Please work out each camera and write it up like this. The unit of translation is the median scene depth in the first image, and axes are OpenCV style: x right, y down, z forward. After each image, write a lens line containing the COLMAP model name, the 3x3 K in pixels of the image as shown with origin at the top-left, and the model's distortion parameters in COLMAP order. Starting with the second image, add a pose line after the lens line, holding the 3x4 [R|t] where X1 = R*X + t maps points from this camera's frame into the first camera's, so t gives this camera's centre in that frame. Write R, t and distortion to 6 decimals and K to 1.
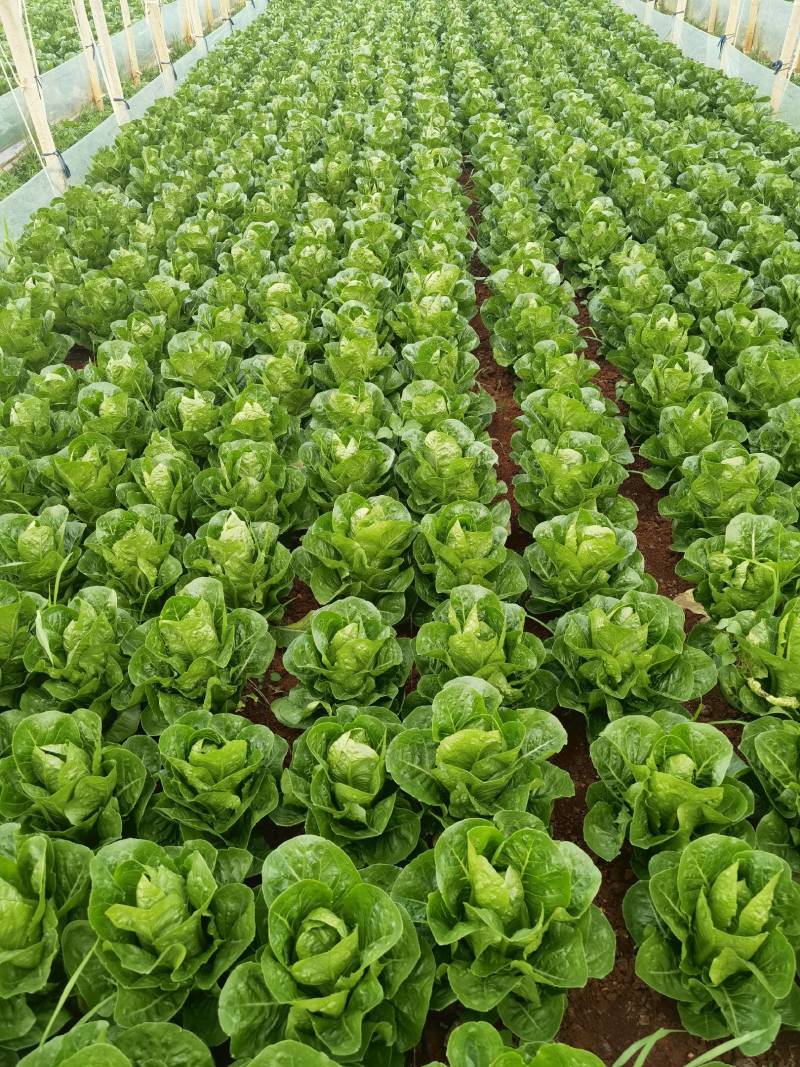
lens RADIAL K [[859.7, 0, 400.0], [0, 859.7, 533.5], [0, 0, 1]] dist [0.039259, -0.031450]
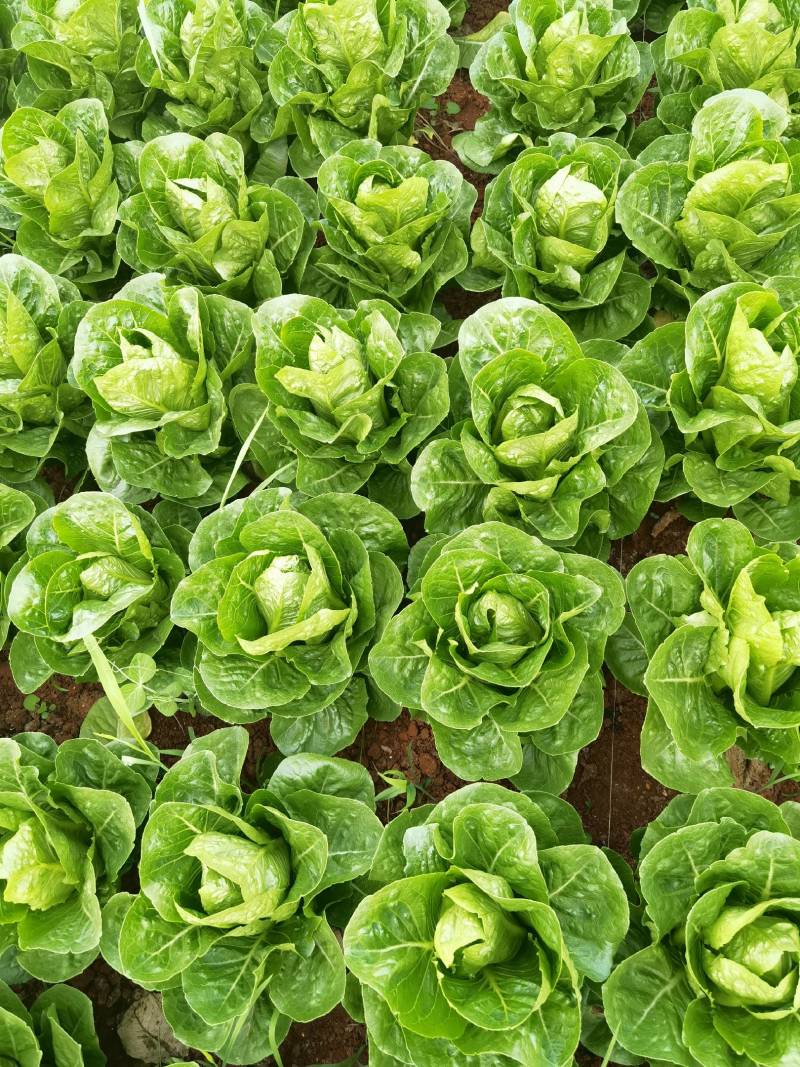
lens RADIAL K [[859.7, 0, 400.0], [0, 859.7, 533.5], [0, 0, 1]] dist [0.039259, -0.031450]
pose [[0.988647, 0.070942, -0.132454, -0.081652], [0.009943, 0.848703, 0.528776, 0.104826], [0.149926, -0.524089, 0.838363, 0.196177]]
